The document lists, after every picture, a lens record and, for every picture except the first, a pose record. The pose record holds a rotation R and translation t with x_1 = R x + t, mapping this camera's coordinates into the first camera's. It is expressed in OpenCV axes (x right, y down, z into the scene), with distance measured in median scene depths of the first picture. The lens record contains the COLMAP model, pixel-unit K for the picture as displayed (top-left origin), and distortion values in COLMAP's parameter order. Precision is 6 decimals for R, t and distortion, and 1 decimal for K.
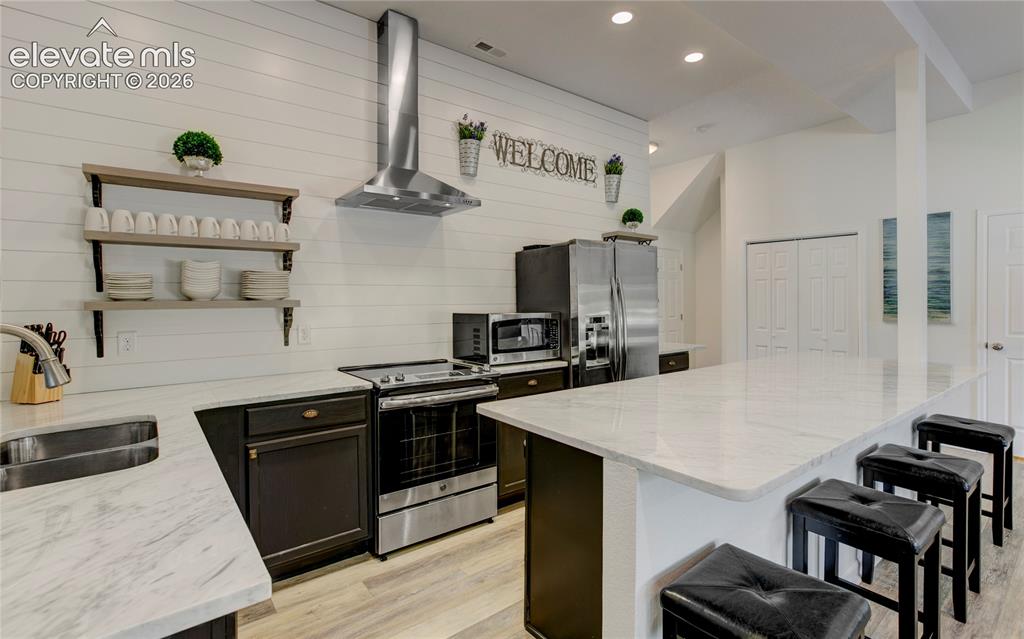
lens RADIAL K [[480.4, 0, 523.7], [0, 480.4, 293.8], [0, 0, 1]] dist [-0.003519, 0.001095]
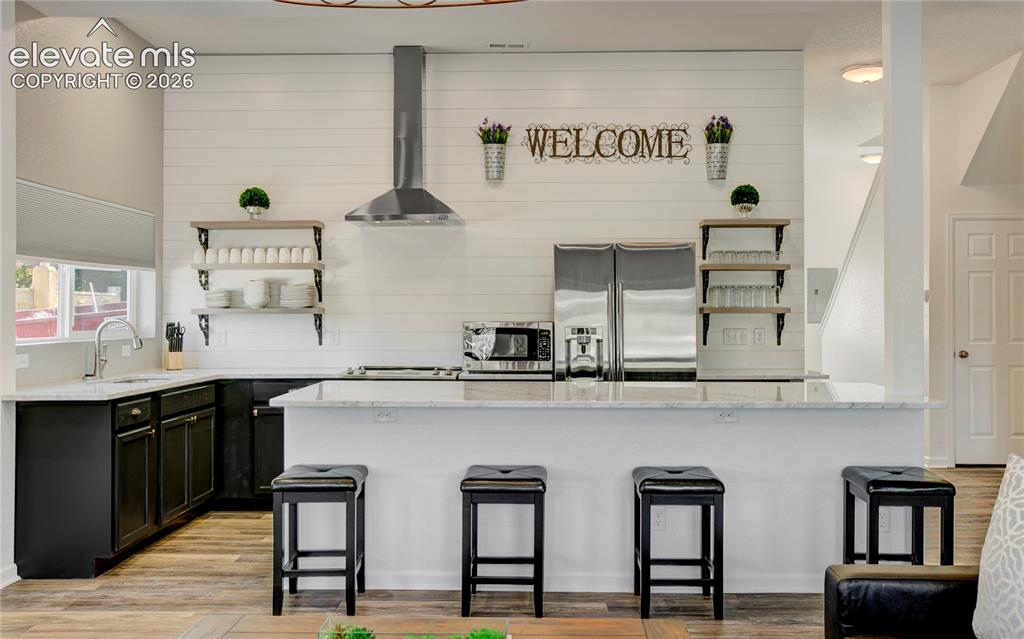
lens RADIAL K [[912.5, 0, 508.6], [0, 912.5, 296.9], [0, 0, 1]] dist [0.005390, 0.004227]
pose [[0.767815, -0.012163, -0.640557, 0.952911], [0.005264, 0.999906, -0.012678, 0.010149], [0.640650, 0.006363, 0.767806, -0.337095]]
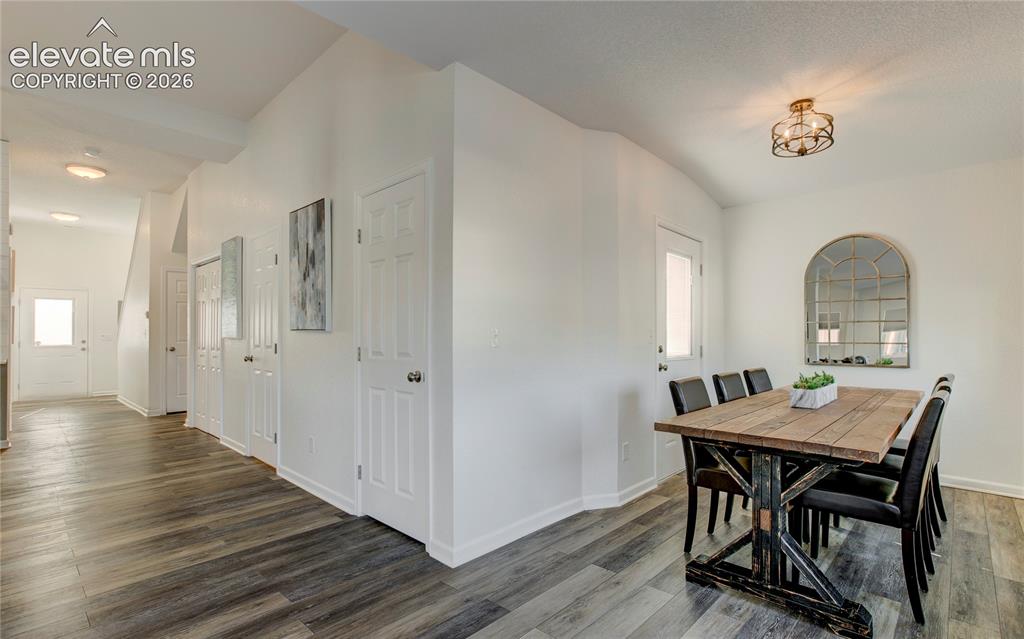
lens RADIAL K [[480.4, 0, 511.4], [0, 480.4, 327.8], [0, 0, 1]] dist [-0.003519, 0.001095]
pose [[0.994101, -0.001129, 0.108454, 1.489618], [0.001869, 0.999976, -0.006722, 0.046805], [-0.108444, 0.006885, 0.994079, -0.118539]]
